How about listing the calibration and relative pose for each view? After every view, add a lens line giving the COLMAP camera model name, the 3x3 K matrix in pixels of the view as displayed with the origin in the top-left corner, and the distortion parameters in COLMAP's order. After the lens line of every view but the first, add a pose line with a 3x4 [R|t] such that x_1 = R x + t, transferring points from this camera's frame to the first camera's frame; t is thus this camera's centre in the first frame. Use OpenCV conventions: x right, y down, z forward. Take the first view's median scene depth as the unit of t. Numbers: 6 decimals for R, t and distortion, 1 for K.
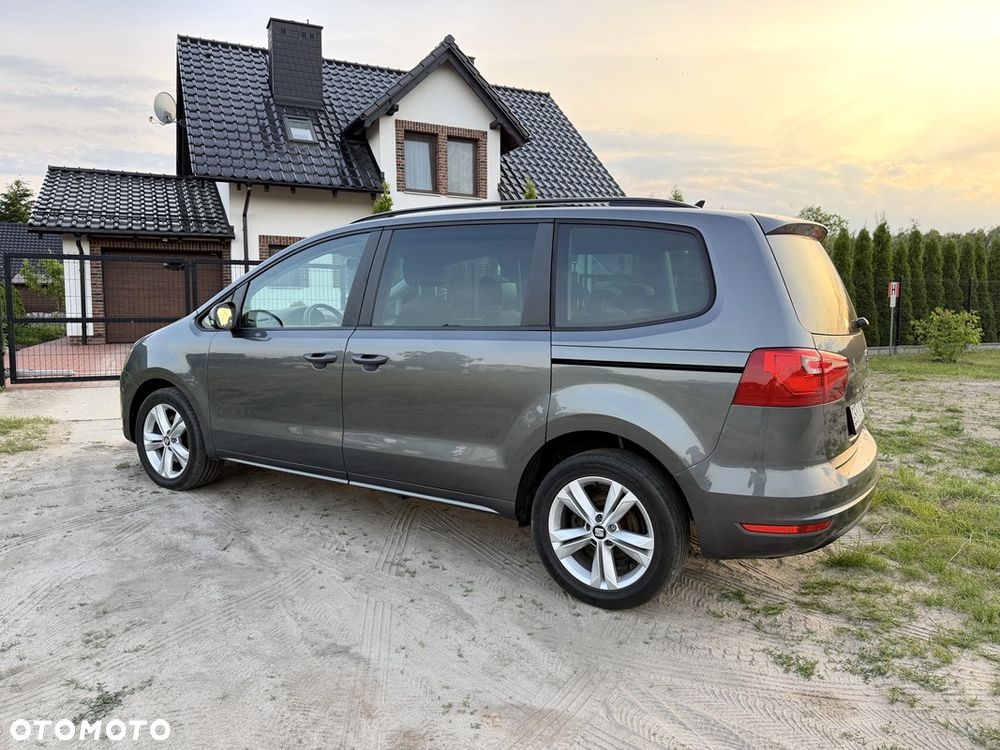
lens RADIAL K [[702.3, 0, 496.8], [0, 702.3, 379.2], [0, 0, 1]] dist [0.034487, -0.045971]
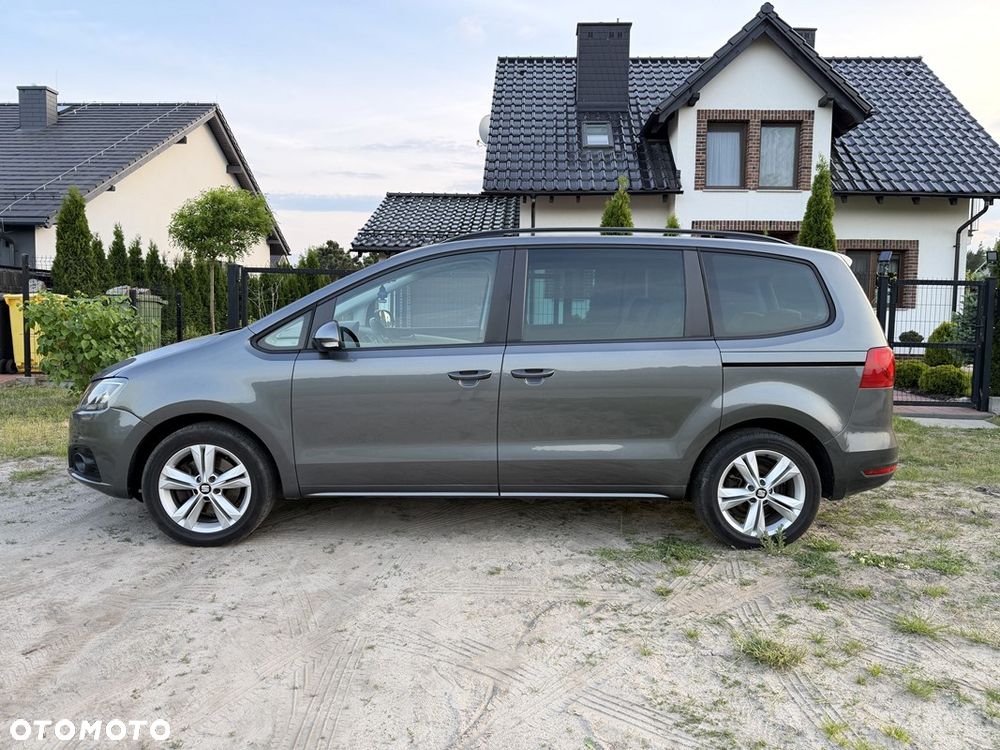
lens RADIAL K [[702.3, 0, 497.9], [0, 702.3, 376.8], [0, 0, 1]] dist [0.034487, -0.045971]
pose [[0.877188, 0.052906, -0.477223, 0.077438], [-0.062256, 0.998053, -0.003787, -0.015447], [0.476094, 0.033032, 0.878774, 0.114483]]
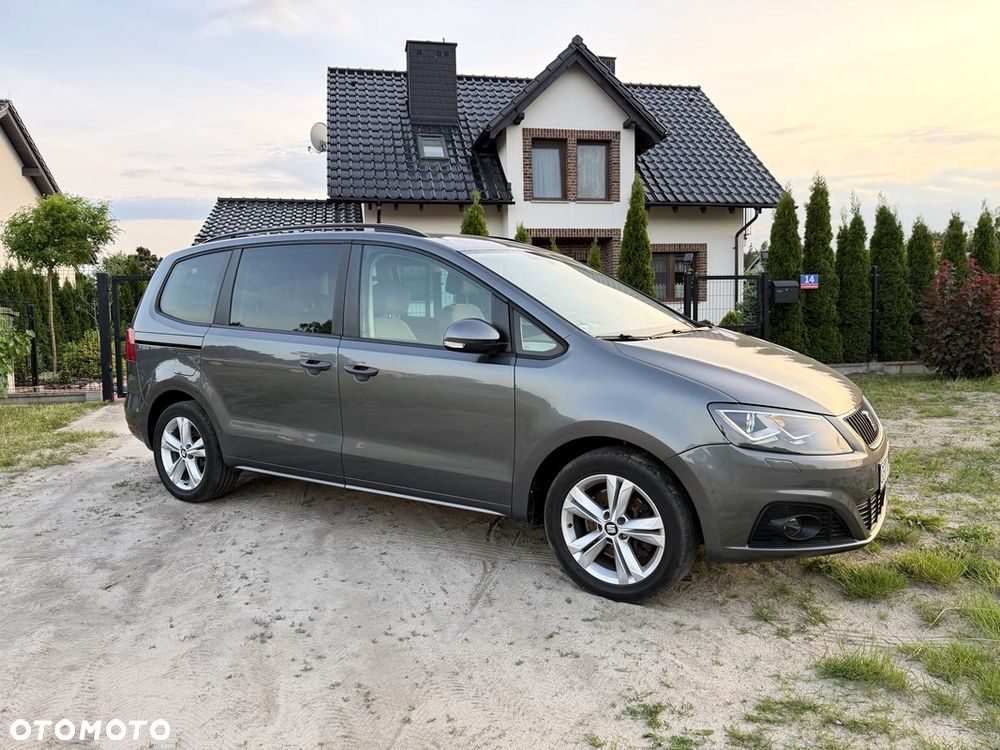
lens RADIAL K [[702.3, 0, 498.5], [0, 702.3, 378.3], [0, 0, 1]] dist [0.034487, -0.045971]
pose [[0.969015, -0.001496, -0.246997, 0.065739], [-0.002726, 0.999856, -0.016752, -0.003161], [0.246987, 0.016906, 0.968871, 0.047423]]
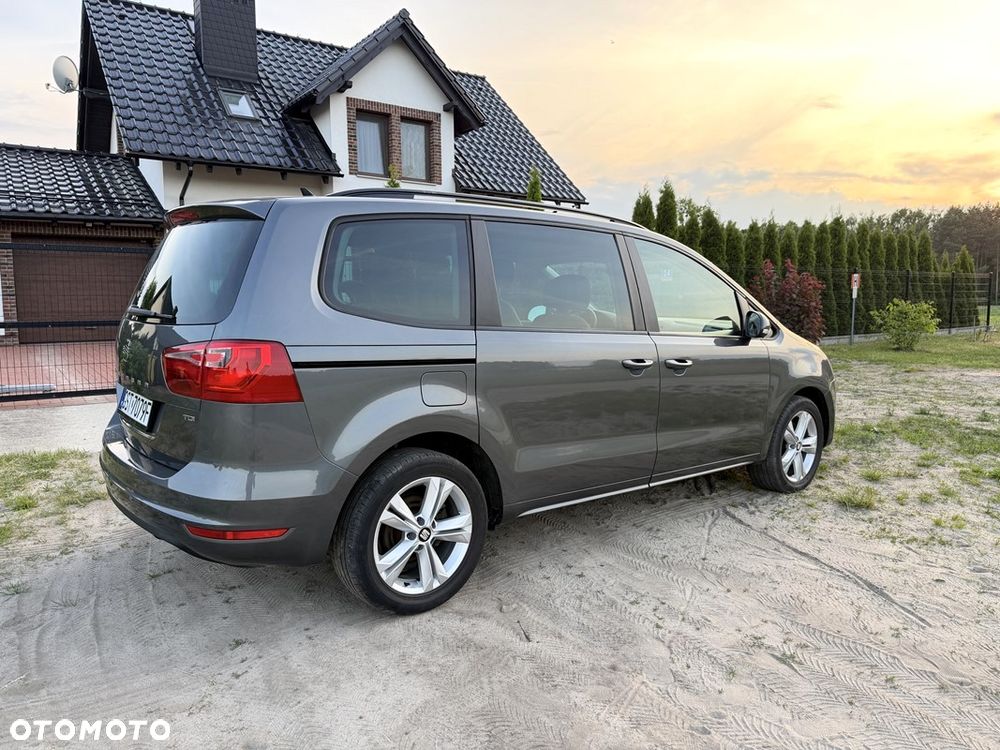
lens RADIAL K [[702.3, 0, 493.8], [0, 702.3, 375.9], [0, 0, 1]] dist [0.034487, -0.045971]
pose [[0.987246, -0.022422, 0.157618, -0.107999], [0.020235, 0.999676, 0.015465, -0.012131], [-0.157914, -0.012078, 0.987379, 0.049121]]
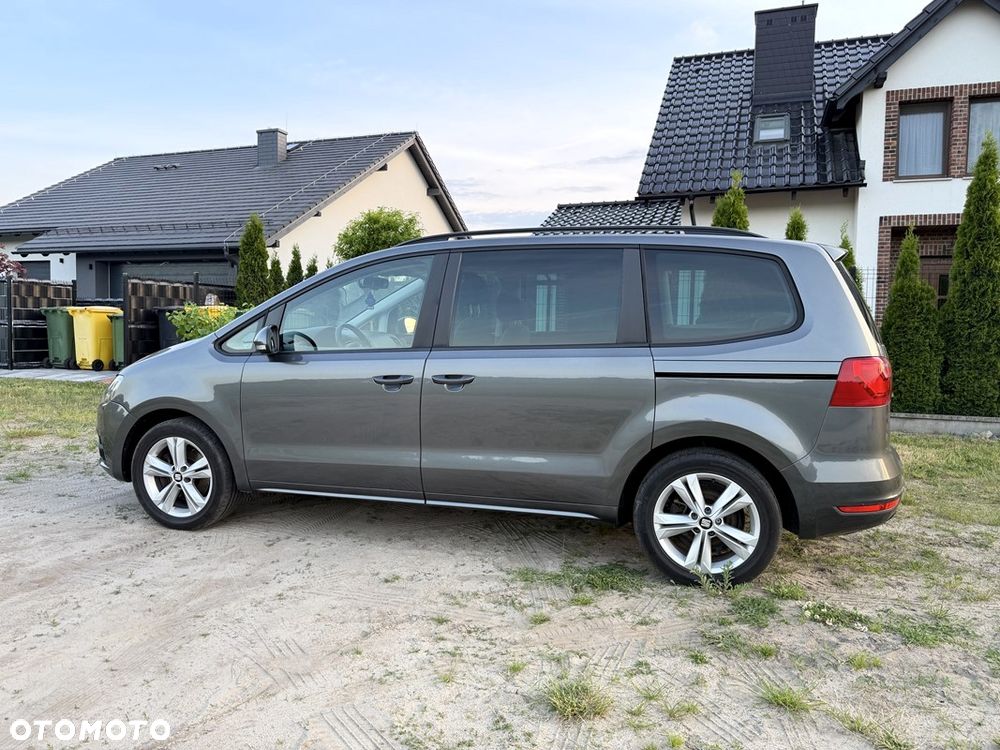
lens RADIAL K [[702.3, 0, 497.8], [0, 702.3, 371.7], [0, 0, 1]] dist [0.034487, -0.045971]
pose [[0.689285, 0.056875, -0.722255, 0.142489], [-0.085246, 0.996356, -0.002896, -0.020681], [0.719458, 0.063566, 0.691621, 0.171431]]
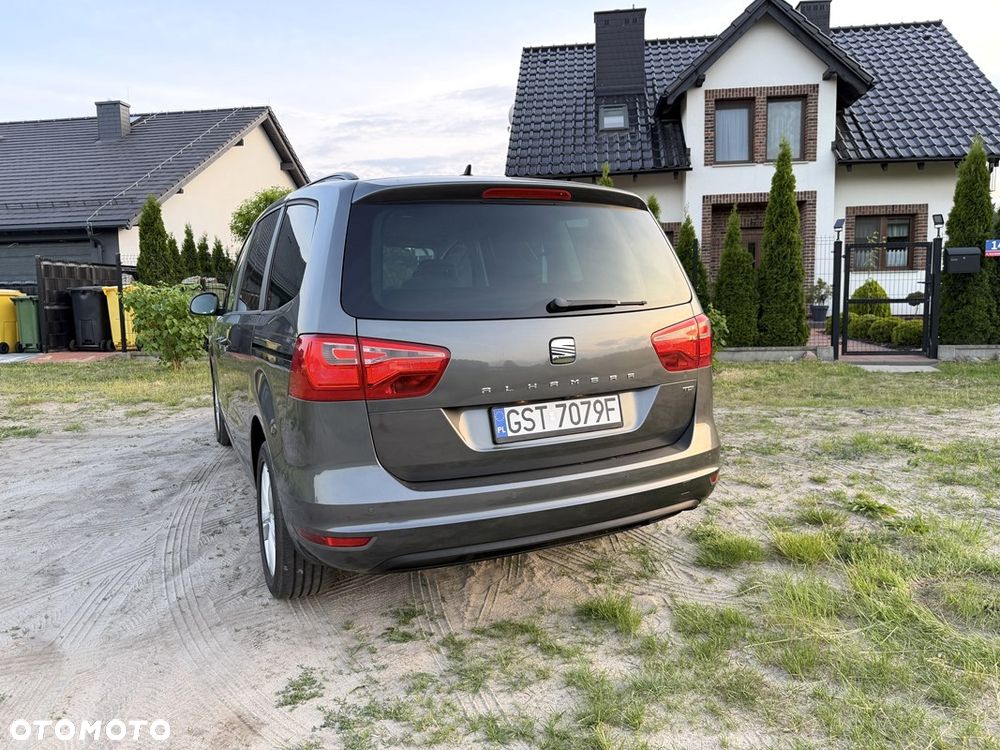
lens RADIAL K [[702.3, 0, 492.2], [0, 702.3, 380.6], [0, 0, 1]] dist [0.034487, -0.045971]
pose [[0.831587, 0.046644, -0.553432, 0.159923], [-0.034196, 0.998877, 0.032804, -0.003288], [0.554341, -0.008355, 0.832248, 0.057984]]
